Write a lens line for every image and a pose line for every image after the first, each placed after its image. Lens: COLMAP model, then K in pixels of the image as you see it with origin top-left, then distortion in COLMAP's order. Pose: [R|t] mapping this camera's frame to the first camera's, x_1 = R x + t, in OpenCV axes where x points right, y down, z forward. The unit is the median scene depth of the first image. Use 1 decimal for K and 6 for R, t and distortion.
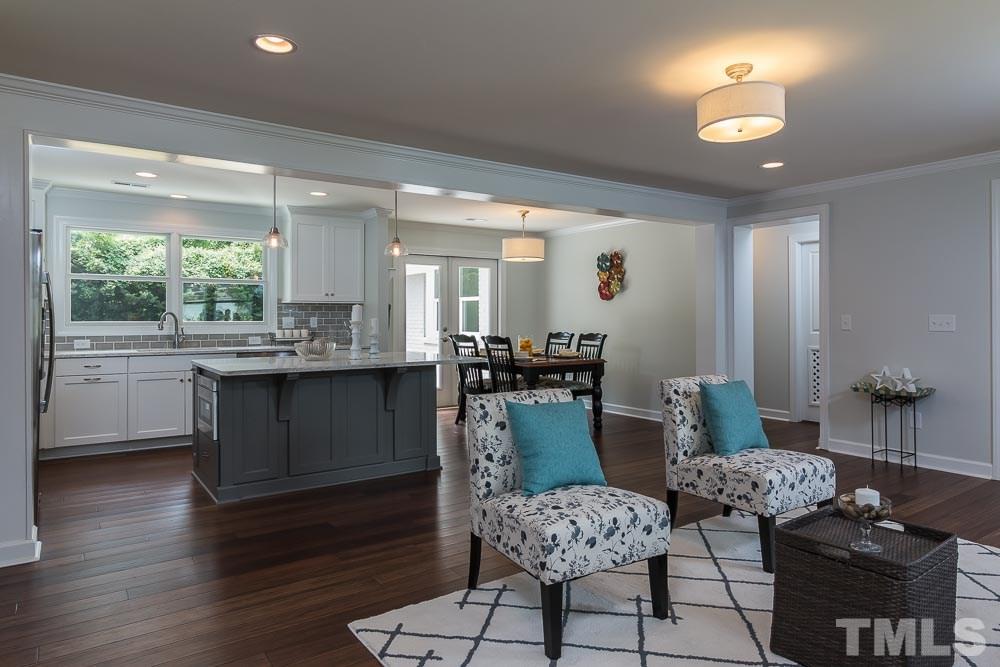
lens RADIAL K [[640.0, 0, 503.4], [0, 640.0, 325.3], [0, 0, 1]] dist [-0.003569, 0.000601]
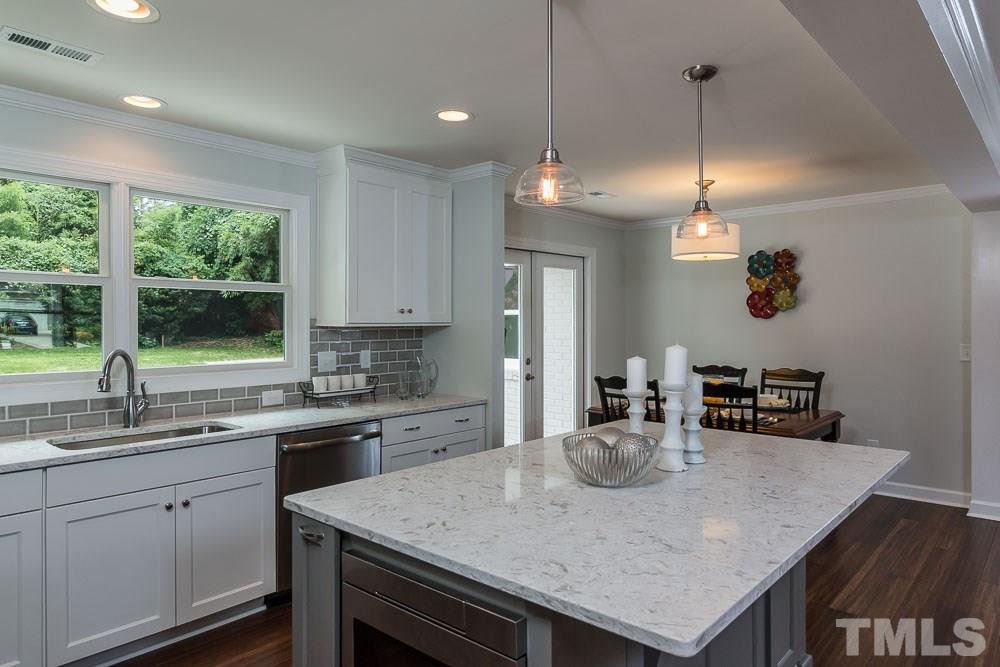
lens RADIAL K [[640.0, 0, 497.8], [0, 640.0, 327.8], [0, 0, 1]] dist [-0.003569, 0.000601]
pose [[0.972175, -0.004183, 0.234219, -0.320148], [0.004930, 0.999984, -0.002601, -0.031031], [-0.234204, 0.003684, 0.972180, 0.425258]]
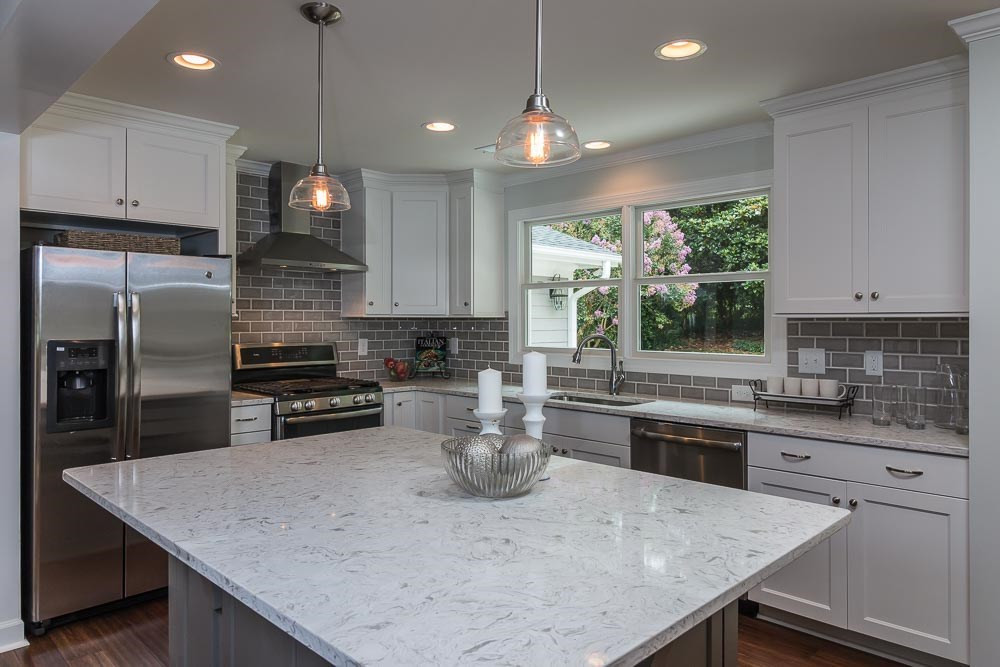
lens RADIAL K [[640.0, 0, 507.0], [0, 640.0, 329.6], [0, 0, 1]] dist [-0.003569, 0.000601]
pose [[0.178174, 0.016408, -0.983862, 0.073193], [-0.003591, 0.999865, 0.016024, -0.032689], [0.983992, 0.000678, 0.178209, 0.702724]]
